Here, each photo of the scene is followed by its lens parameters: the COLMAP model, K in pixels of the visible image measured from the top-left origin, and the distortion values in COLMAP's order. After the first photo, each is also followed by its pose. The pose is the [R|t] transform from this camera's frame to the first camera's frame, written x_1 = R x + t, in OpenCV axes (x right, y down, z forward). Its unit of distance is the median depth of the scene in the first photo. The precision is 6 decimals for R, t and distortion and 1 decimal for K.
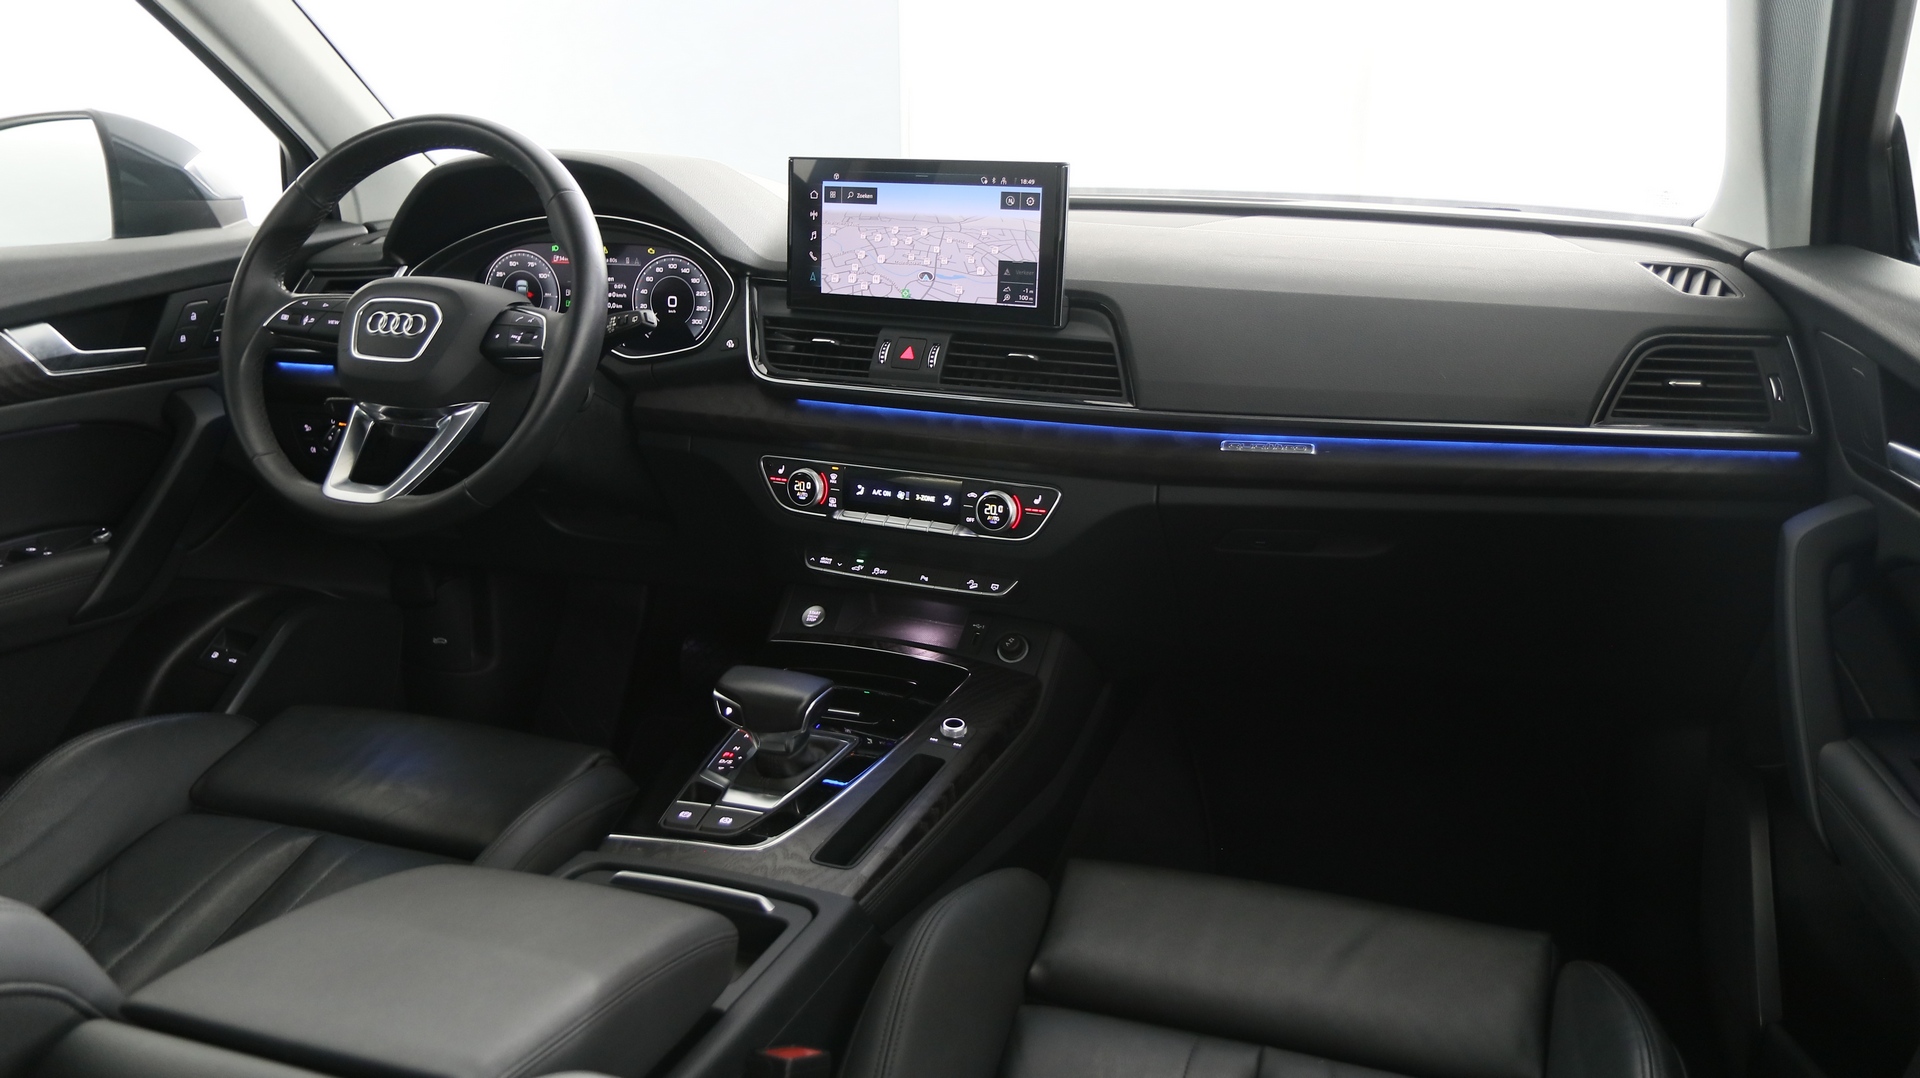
lens RADIAL K [[1512.6, 0, 960.0], [0, 1512.6, 539.0], [0, 0, 1]] dist [-0.001268, 0.002609]
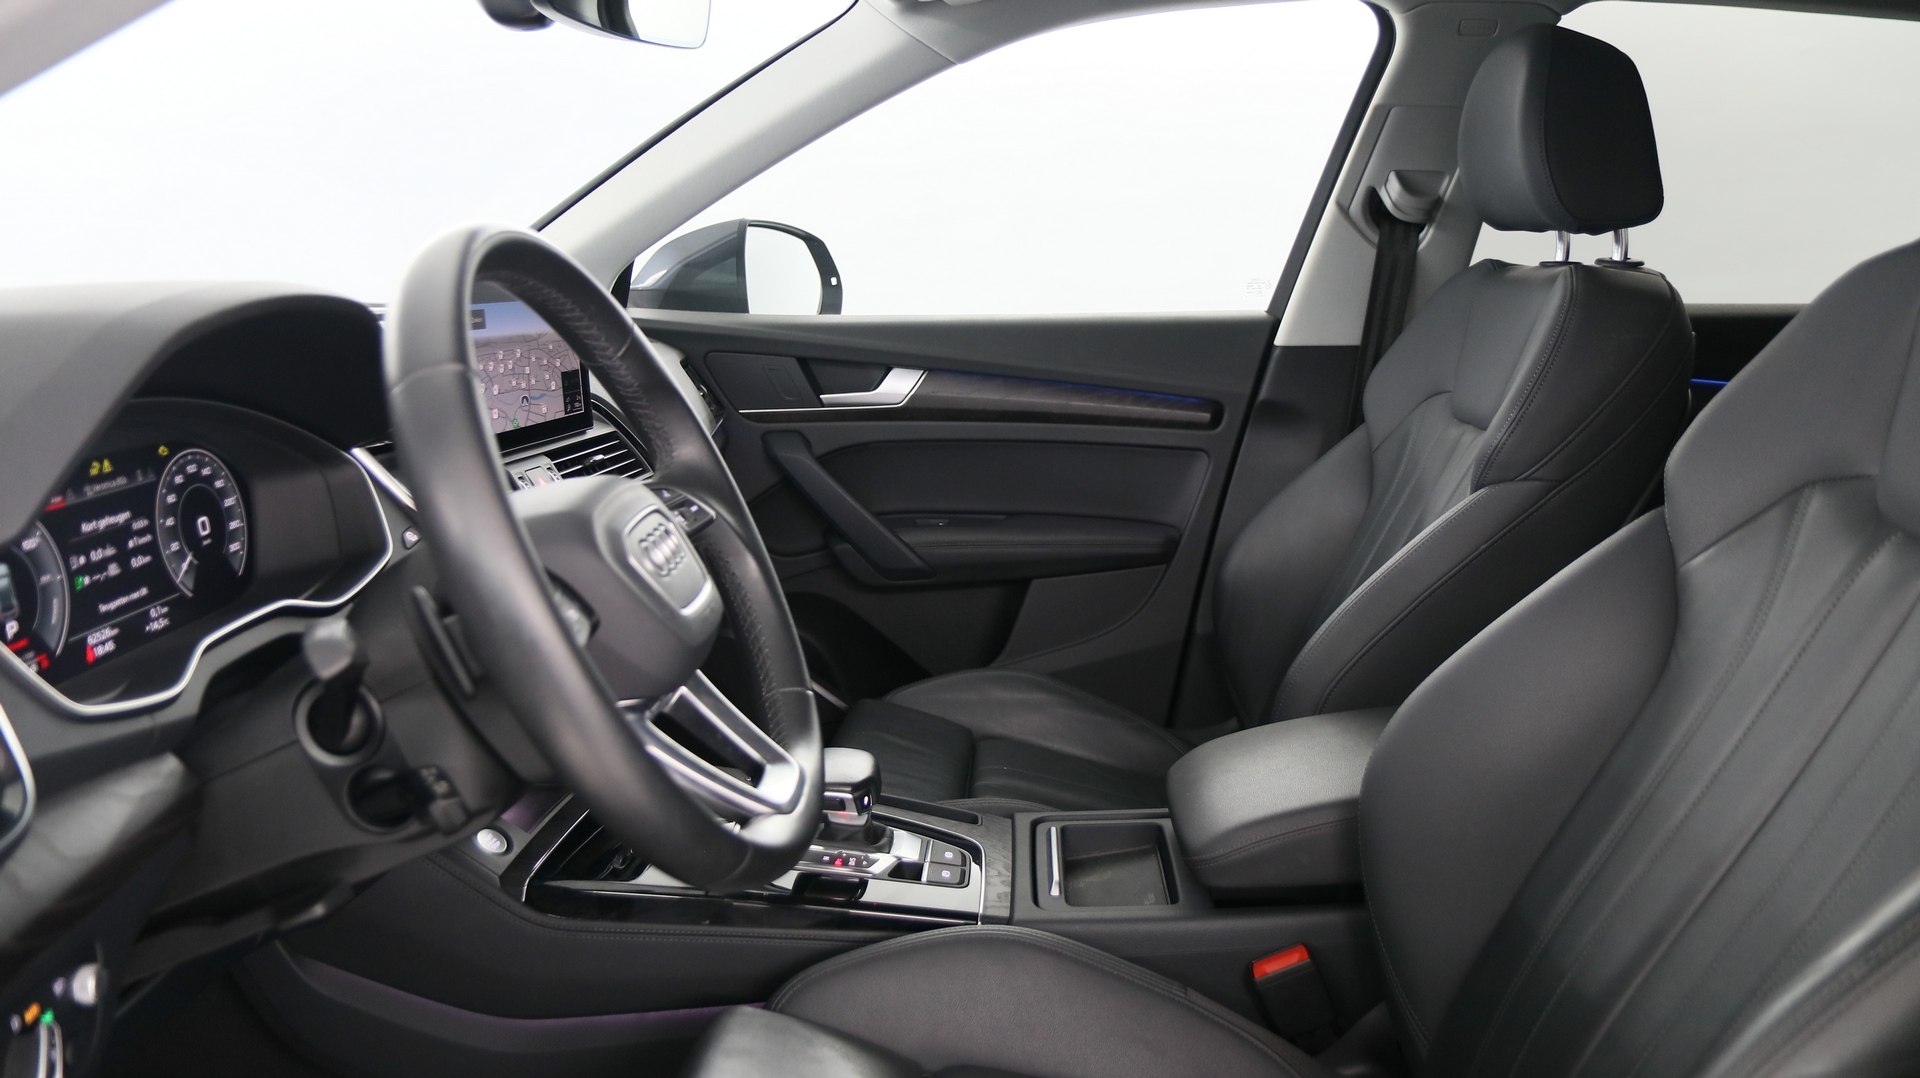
lens RADIAL K [[1446.8, 0, 960.0], [0, 1446.8, 539.0], [0, 0, 1]] dist [-0.003341, -0.002583]
pose [[-0.300775, -0.198103, 0.932893, -0.918285], [0.237529, 0.931802, 0.274454, -0.268266], [-0.923642, 0.304138, -0.233208, 0.967452]]
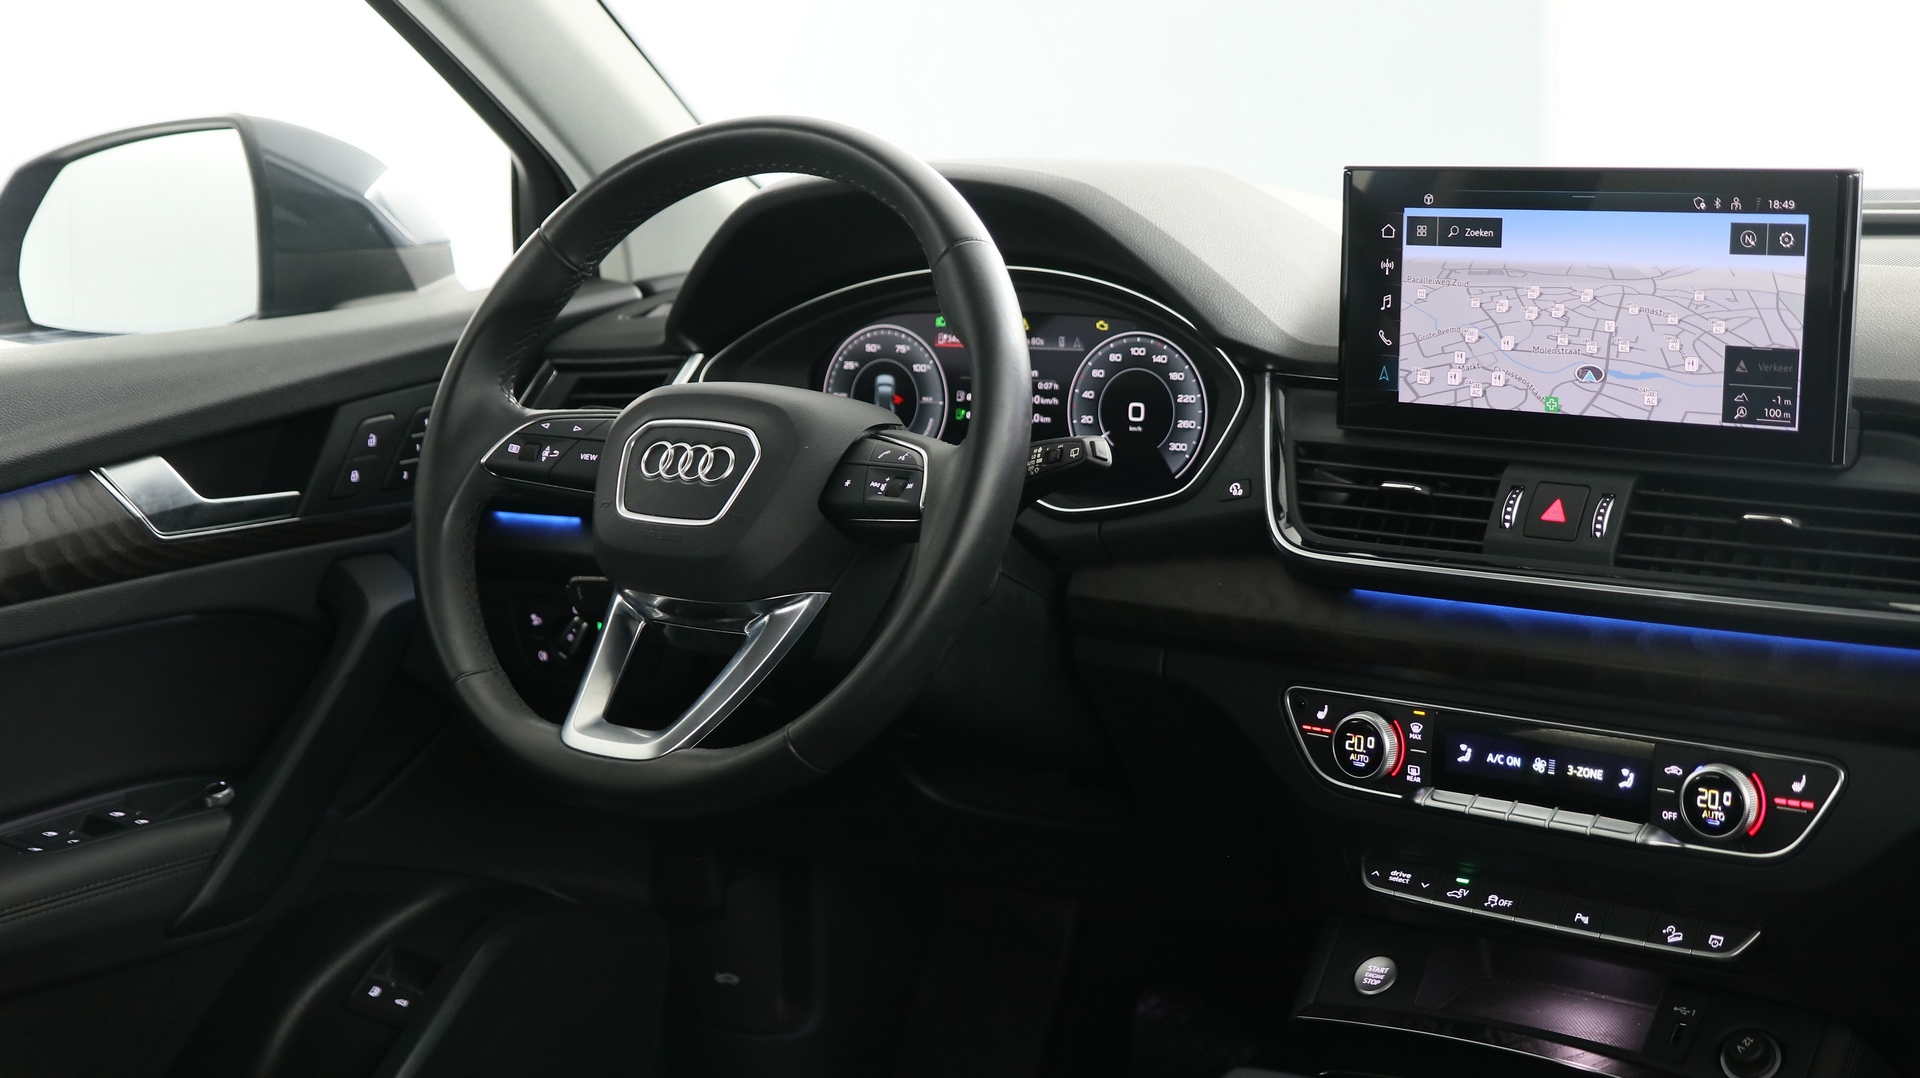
lens RADIAL K [[2757.7, 0, 960.0], [0, 2757.7, 539.0], [0, 0, 1]] dist [0.031000, -0.005187]
pose [[0.970534, 0.006473, -0.240876, -0.002004], [-0.027388, 0.996125, -0.083582, -0.021344], [0.239401, 0.087716, 0.966950, -0.032683]]
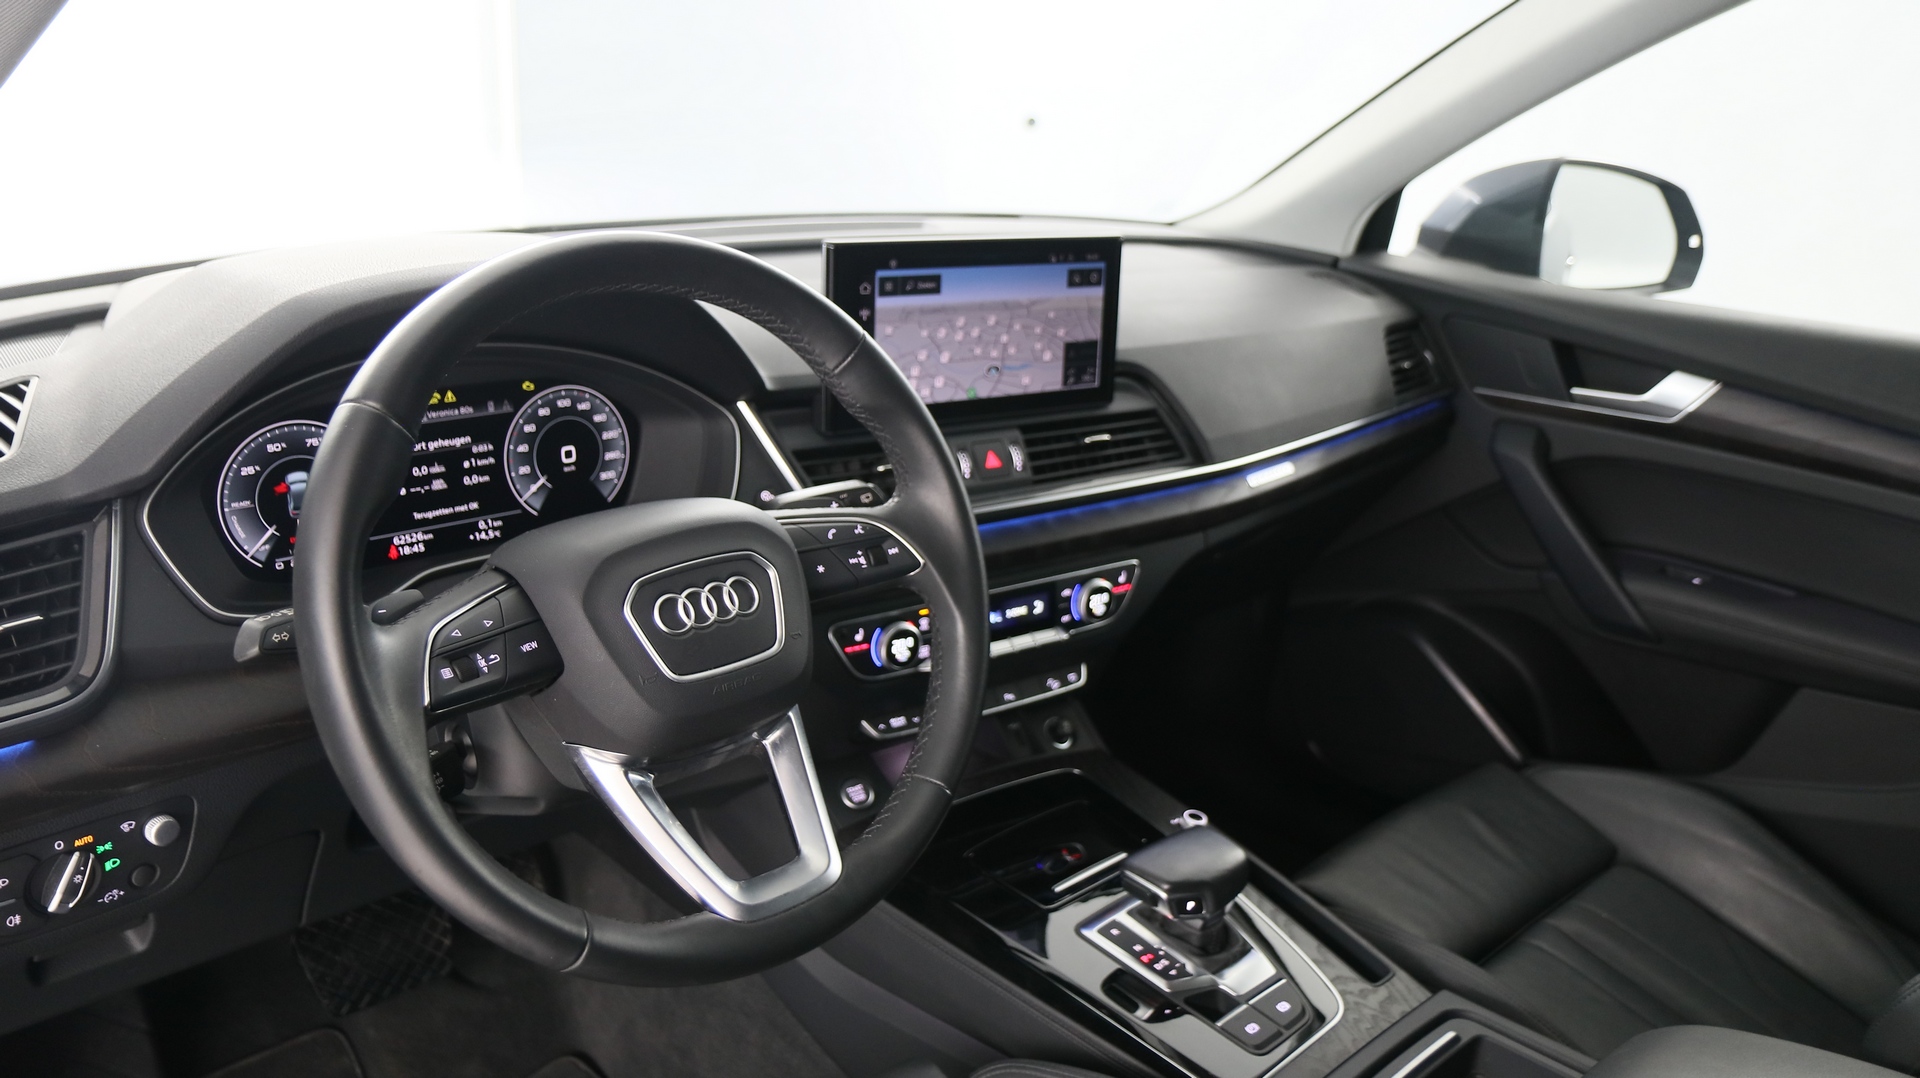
lens RADIAL K [[1446.8, 0, 960.0], [0, 1446.8, 539.0], [0, 0, 1]] dist [-0.003341, -0.002583]
pose [[0.450717, -0.264203, 0.852673, -0.756242], [0.179021, 0.962544, 0.203618, -0.248705], [-0.874532, 0.060872, 0.481132, 0.608128]]
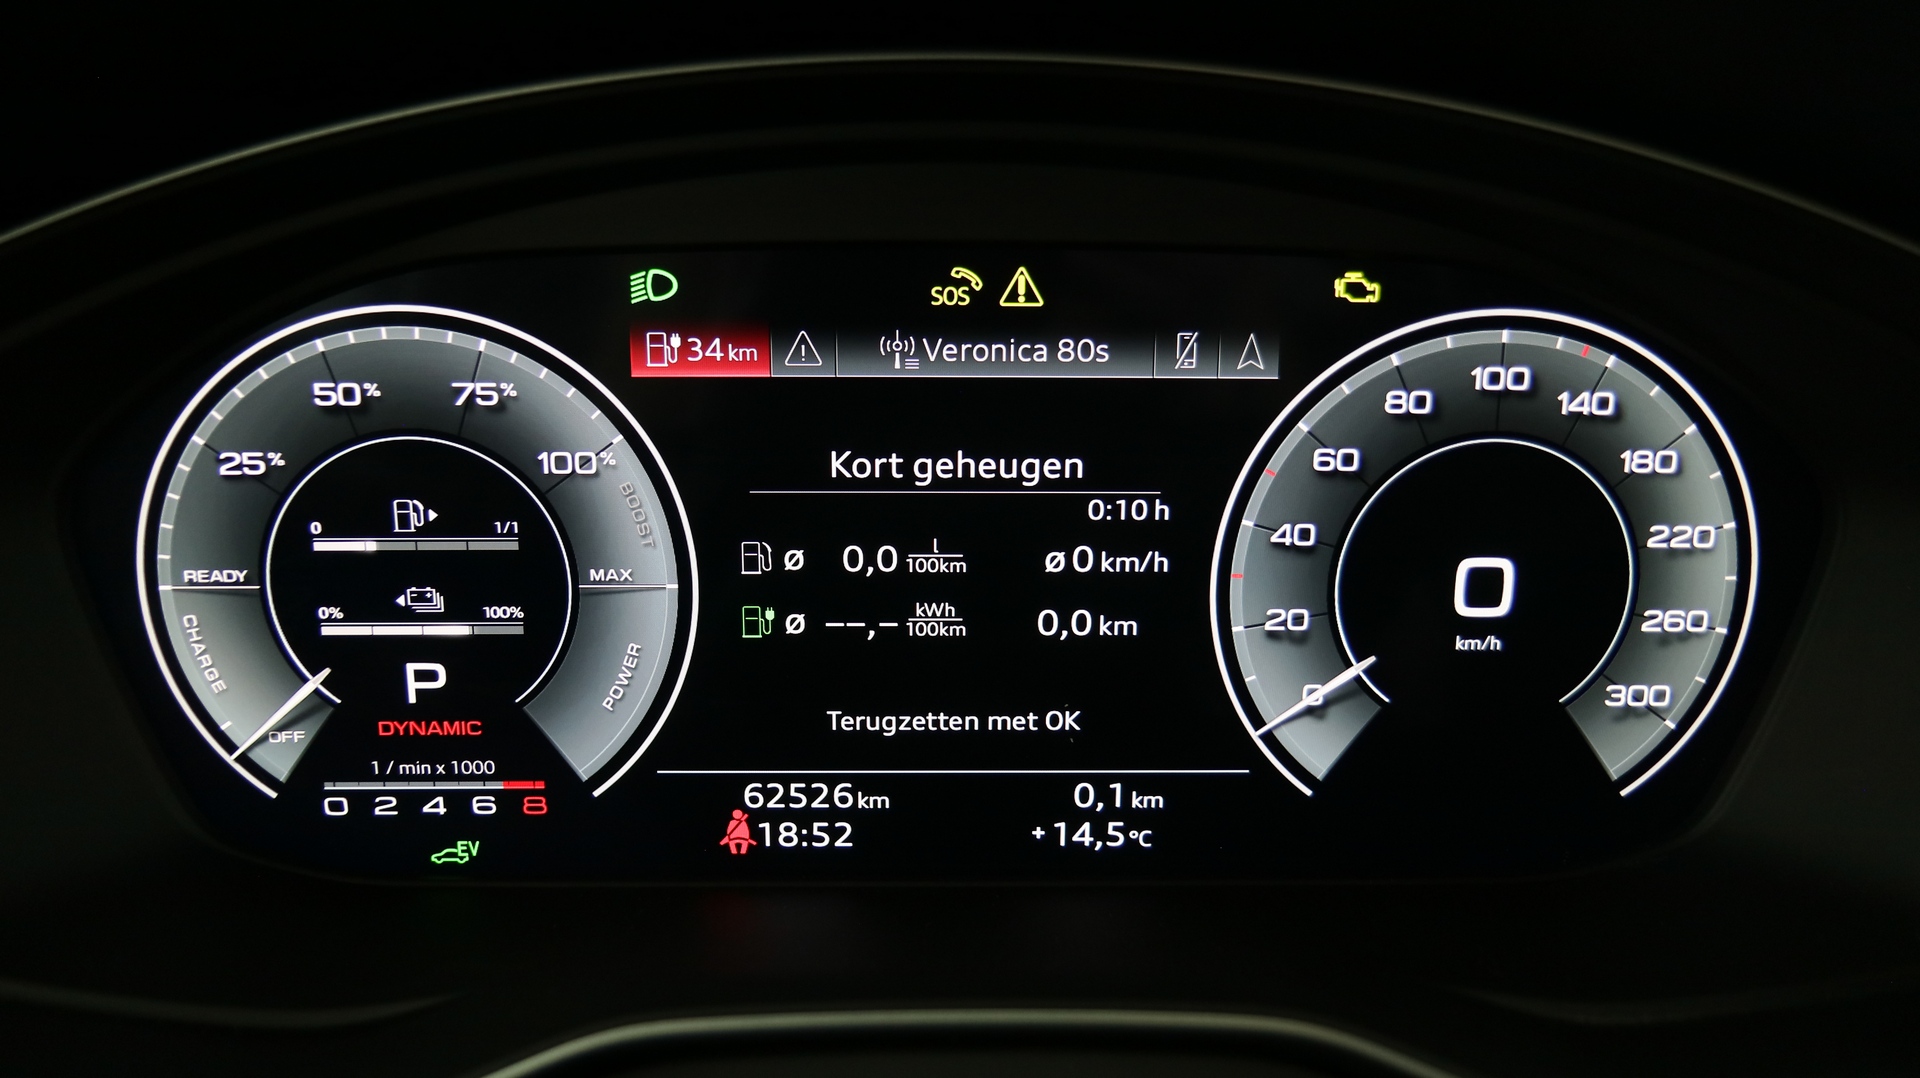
lens RADIAL K [[1446.8, 0, 960.0], [0, 1446.8, 539.0], [0, 0, 1]] dist [-0.003341, -0.002583]
pose [[0.935892, -0.102812, 0.336951, -0.335575], [0.084366, 0.994044, 0.068977, -0.200747], [-0.342036, -0.036128, 0.938992, 0.980314]]
